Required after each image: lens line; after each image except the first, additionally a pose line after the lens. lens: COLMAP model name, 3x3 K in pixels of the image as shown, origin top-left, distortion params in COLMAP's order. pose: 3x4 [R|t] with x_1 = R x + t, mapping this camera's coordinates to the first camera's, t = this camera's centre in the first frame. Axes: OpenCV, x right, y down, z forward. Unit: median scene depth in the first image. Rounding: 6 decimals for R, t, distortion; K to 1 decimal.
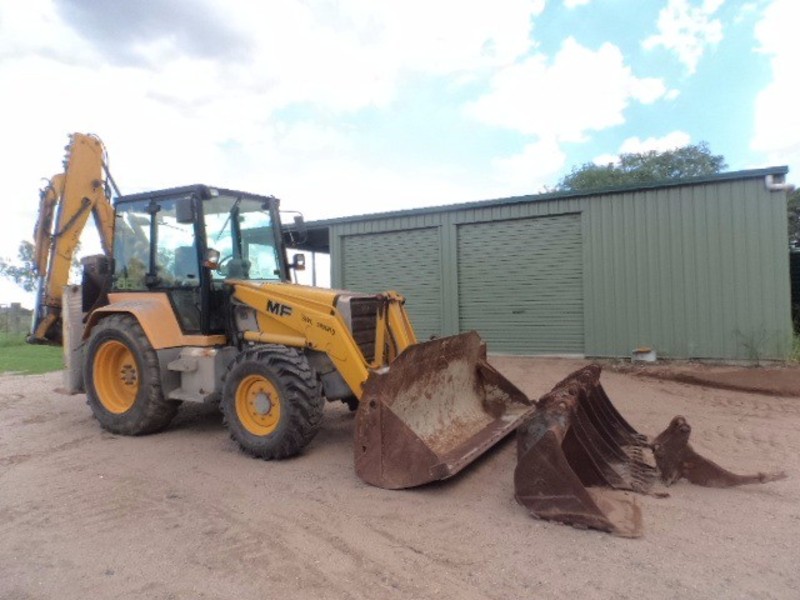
lens RADIAL K [[551.1, 0, 383.1], [0, 551.1, 300.7], [0, 0, 1]] dist [-0.019385, 0.001909]
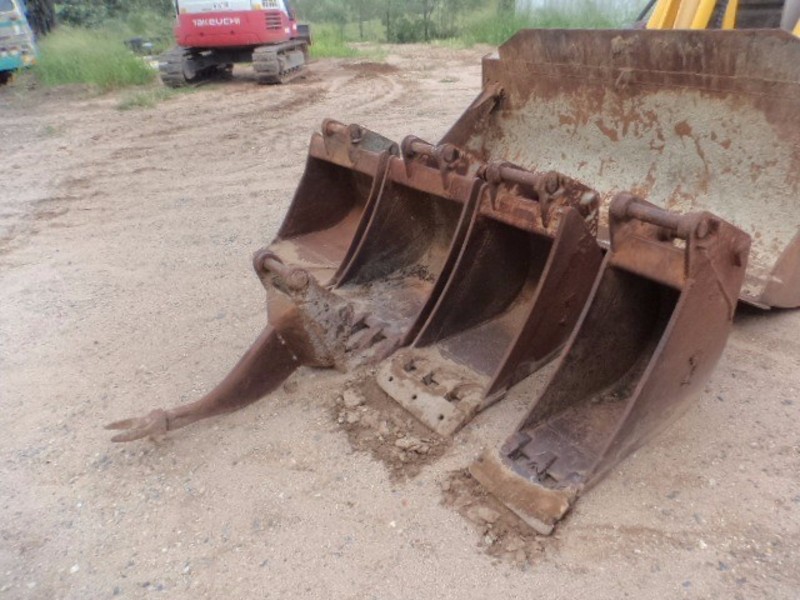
lens RADIAL K [[549.1, 0, 401.4], [0, 549.1, 295.3], [0, 0, 1]] dist [-0.018289, 0.001137]
pose [[-0.467409, 0.461164, -0.754226, 0.675842], [0.048939, 0.865347, 0.498778, 0.013239], [0.882686, 0.196222, -0.427040, 1.004745]]
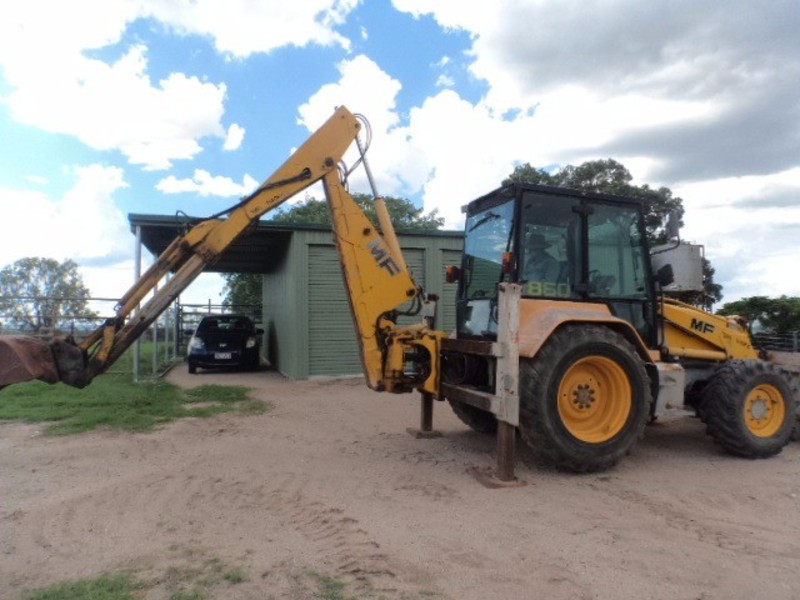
lens RADIAL K [[550.3, 0, 399.5], [0, 550.3, 294.9], [0, 0, 1]] dist [-0.017396, 0.000154]
pose [[0.666486, 0.078553, 0.741368, -1.440325], [-0.035843, 0.996660, -0.073380, 0.054753], [-0.744656, 0.022334, 0.667075, 0.706756]]
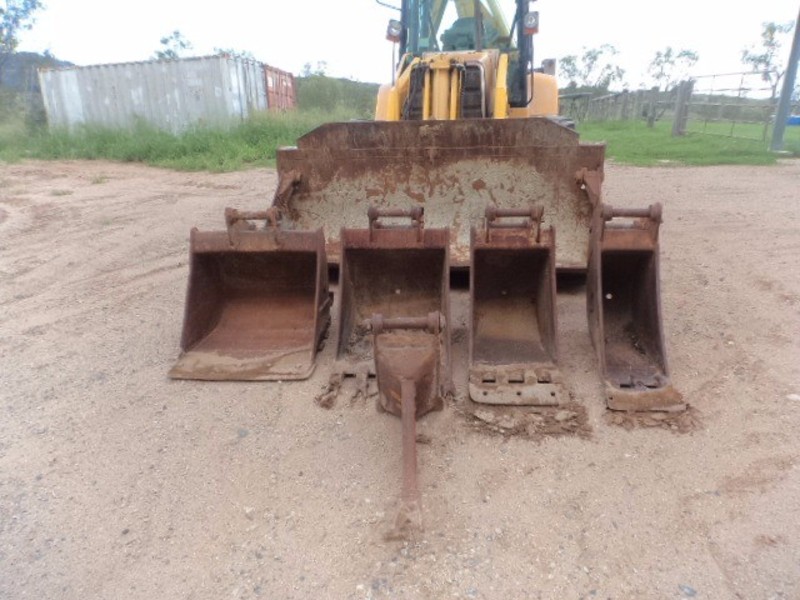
lens RADIAL K [[549.1, 0, 401.4], [0, 549.1, 295.3], [0, 0, 1]] dist [-0.018289, 0.001137]
pose [[0.336370, 0.331619, -0.881410, 0.757146], [-0.000144, 0.935966, 0.352090, 0.024954], [0.941730, -0.118306, 0.314879, 0.655941]]
